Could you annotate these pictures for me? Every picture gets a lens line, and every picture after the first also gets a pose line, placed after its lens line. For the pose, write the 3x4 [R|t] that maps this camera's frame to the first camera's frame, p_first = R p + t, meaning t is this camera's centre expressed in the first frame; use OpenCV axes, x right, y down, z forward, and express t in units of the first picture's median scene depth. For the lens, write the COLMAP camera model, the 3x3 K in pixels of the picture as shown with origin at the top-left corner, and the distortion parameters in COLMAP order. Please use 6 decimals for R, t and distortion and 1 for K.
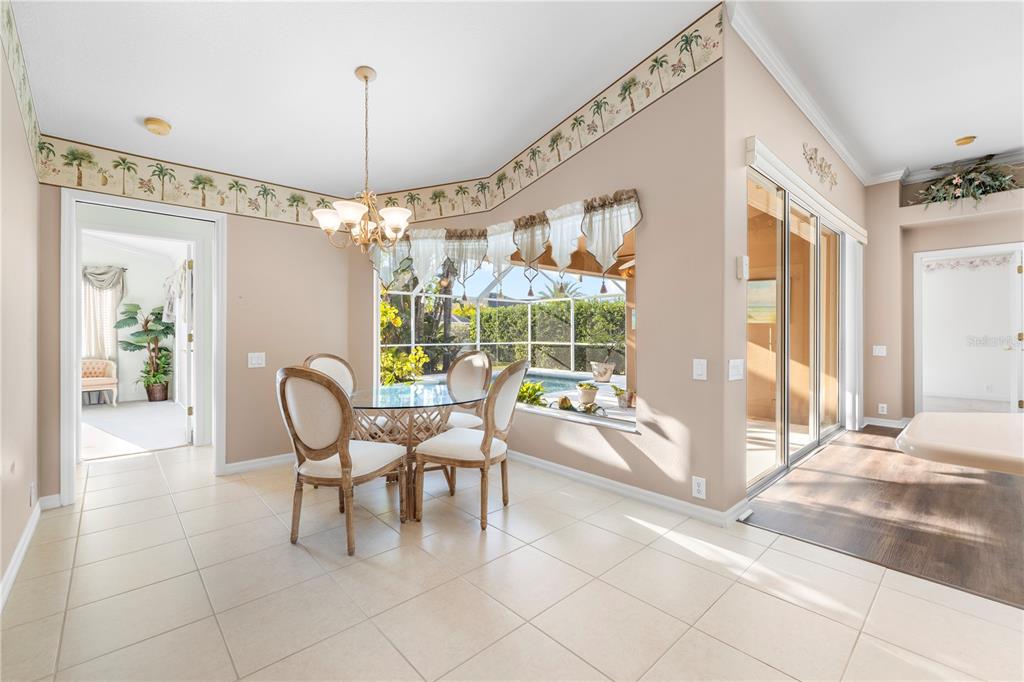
lens RADIAL K [[432.8, 0, 504.5], [0, 432.8, 331.8], [0, 0, 1]] dist [0.004312, -0.001435]
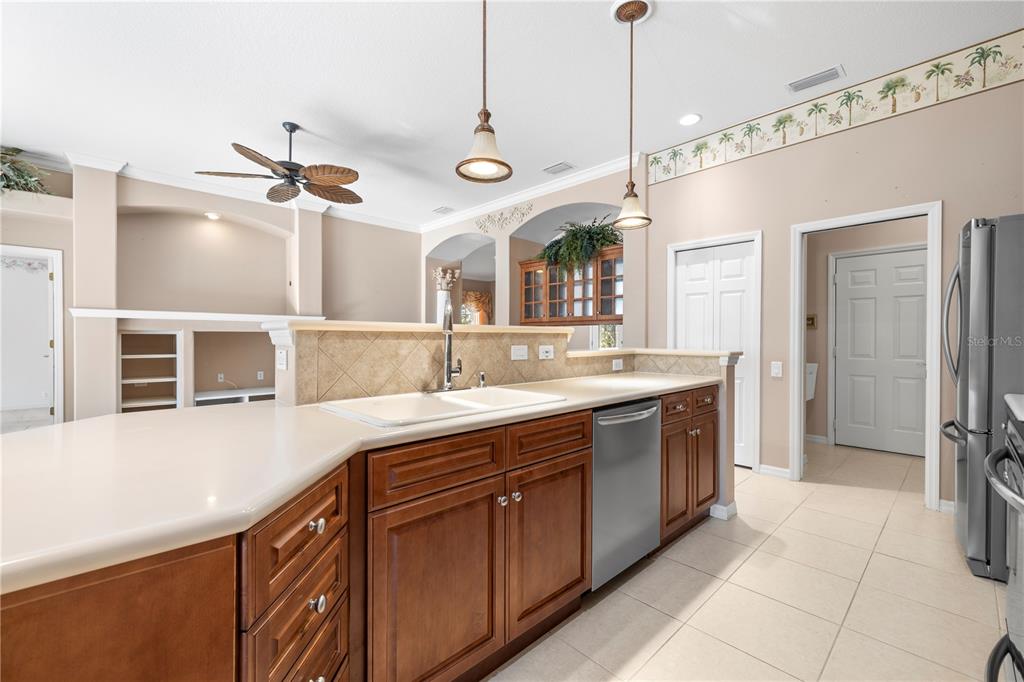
lens RADIAL K [[432.8, 0, 513.4], [0, 432.8, 340.3], [0, 0, 1]] dist [0.004312, -0.001435]
pose [[-0.026673, -0.006714, 0.999622, 0.165619], [-0.005300, 0.999964, 0.006575, -0.009617], [-0.999630, -0.005123, -0.026708, -0.040660]]
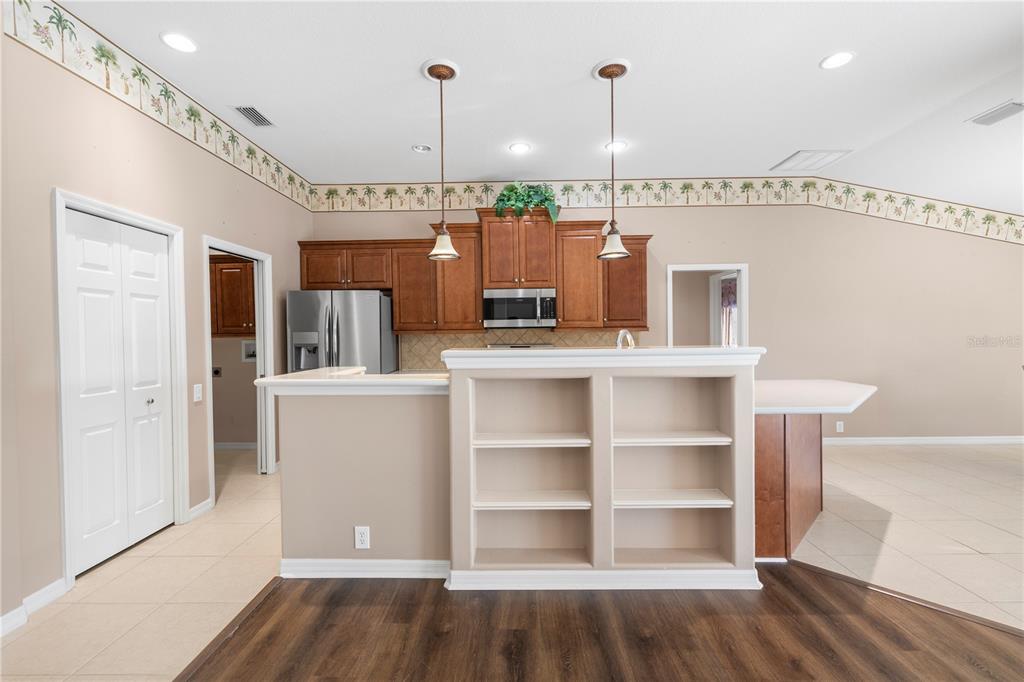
lens RADIAL K [[432.8, 0, 509.6], [0, 432.8, 339.7], [0, 0, 1]] dist [0.004312, -0.001435]
pose [[-0.686985, 0.018967, -0.726424, 1.122661], [0.015297, 0.999815, 0.011639, -0.040332], [0.726510, -0.003116, -0.687148, 0.307550]]
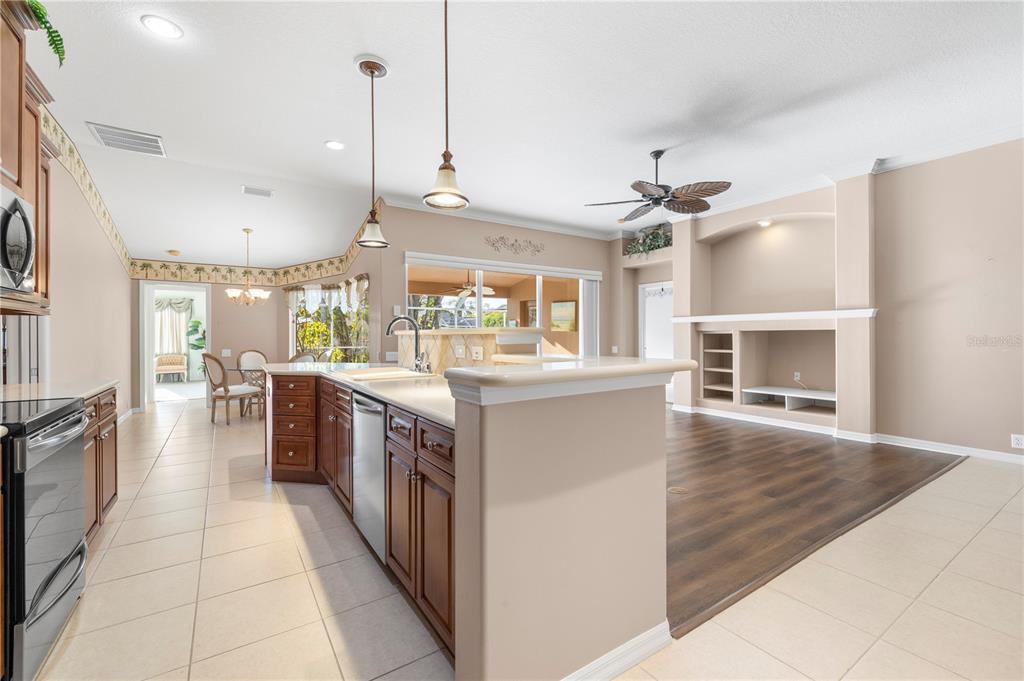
lens RADIAL K [[432.8, 0, 507.8], [0, 432.8, 334.9], [0, 0, 1]] dist [0.004312, -0.001435]
pose [[0.987149, -0.004278, -0.159743, 0.857754], [0.004768, 0.999985, 0.002690, -0.015806], [0.159729, -0.003417, 0.987155, -0.652416]]
